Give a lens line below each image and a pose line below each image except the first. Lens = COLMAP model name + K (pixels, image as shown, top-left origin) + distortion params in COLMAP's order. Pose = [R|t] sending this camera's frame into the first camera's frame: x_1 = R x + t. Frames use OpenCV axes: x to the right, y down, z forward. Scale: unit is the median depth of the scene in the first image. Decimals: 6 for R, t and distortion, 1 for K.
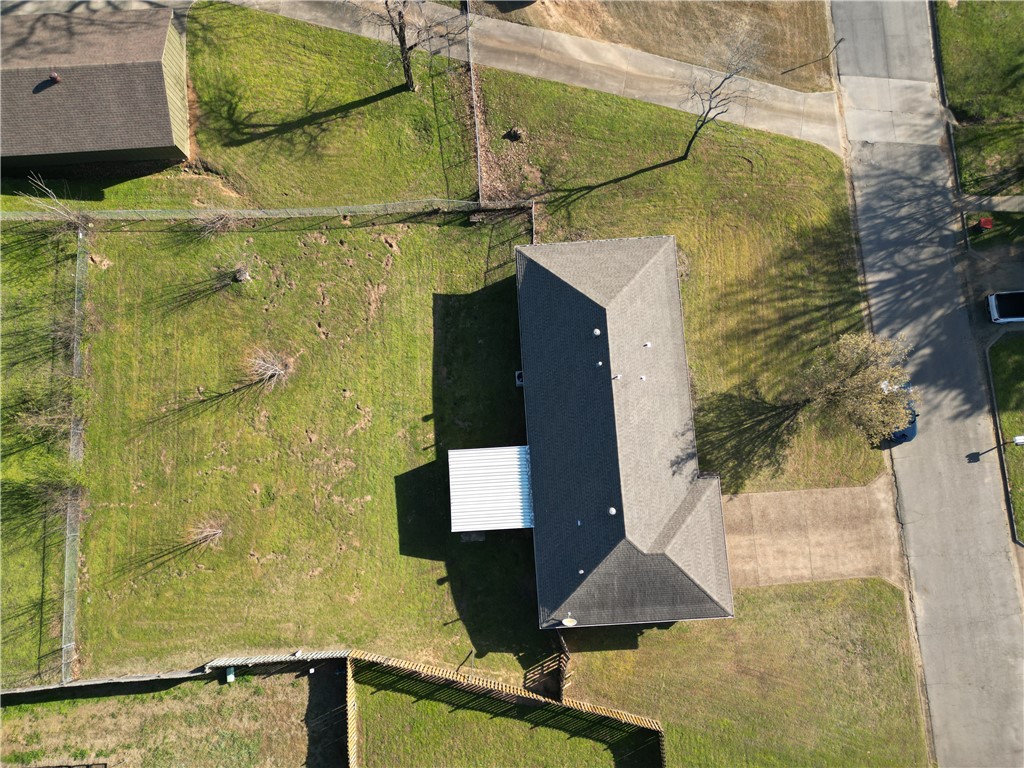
lens RADIAL K [[705.7, 0, 512.0], [0, 705.7, 384.0], [0, 0, 1]] dist [0.084747, -0.105621]
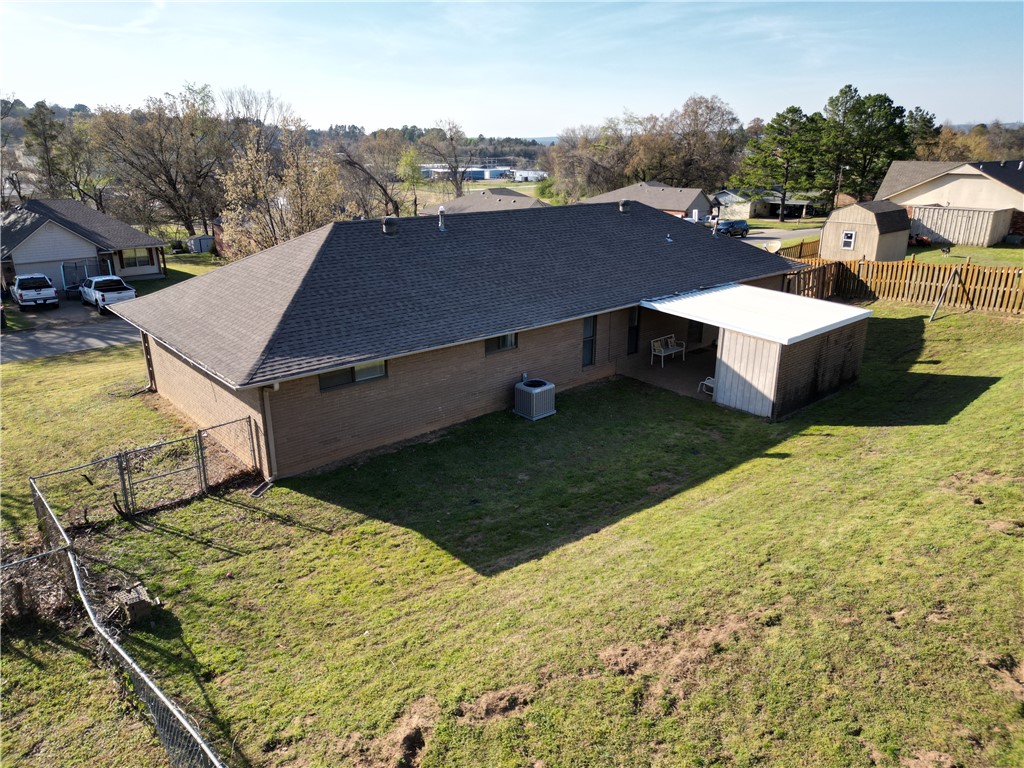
lens RADIAL K [[705.7, 0, 512.0], [0, 705.7, 384.0], [0, 0, 1]] dist [0.084747, -0.105621]
pose [[-0.614520, -0.229875, 0.754667, -0.304139], [0.780888, -0.041247, 0.623308, -0.287504], [-0.112155, 0.972346, 0.204854, 0.883417]]
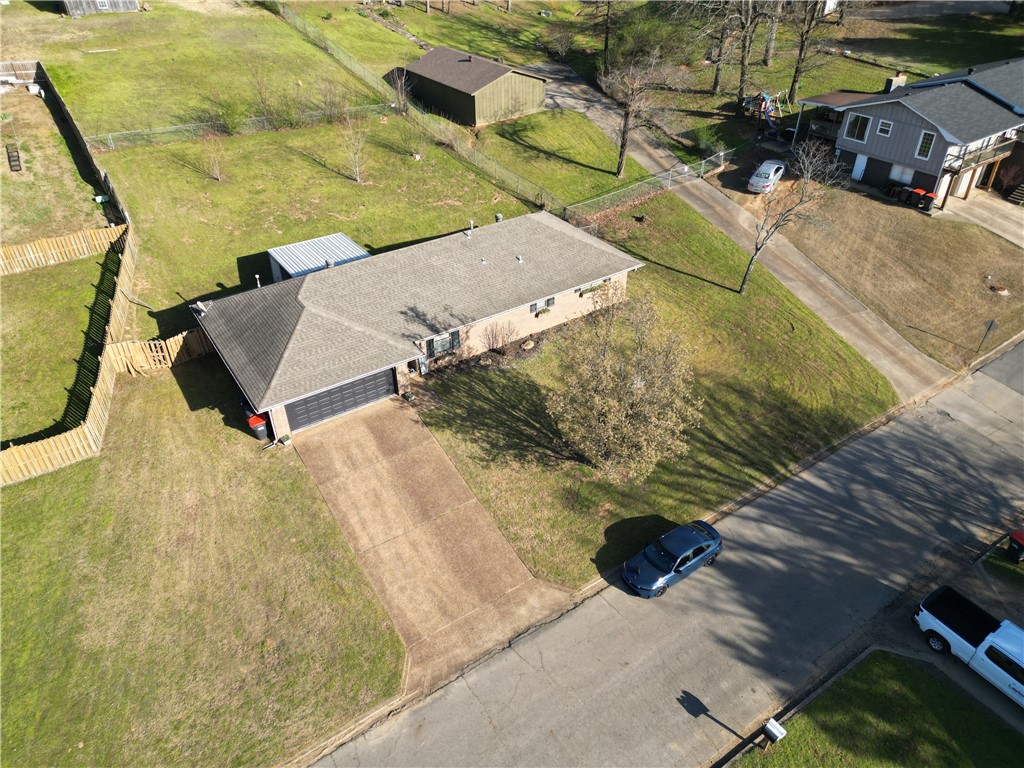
lens RADIAL K [[705.7, 0, 512.0], [0, 705.7, 384.0], [0, 0, 1]] dist [0.084747, -0.105621]
pose [[0.505770, 0.506422, -0.698380, 0.833644], [-0.852612, 0.416700, -0.315300, 0.284986], [0.131340, 0.754916, 0.642535, 0.480205]]
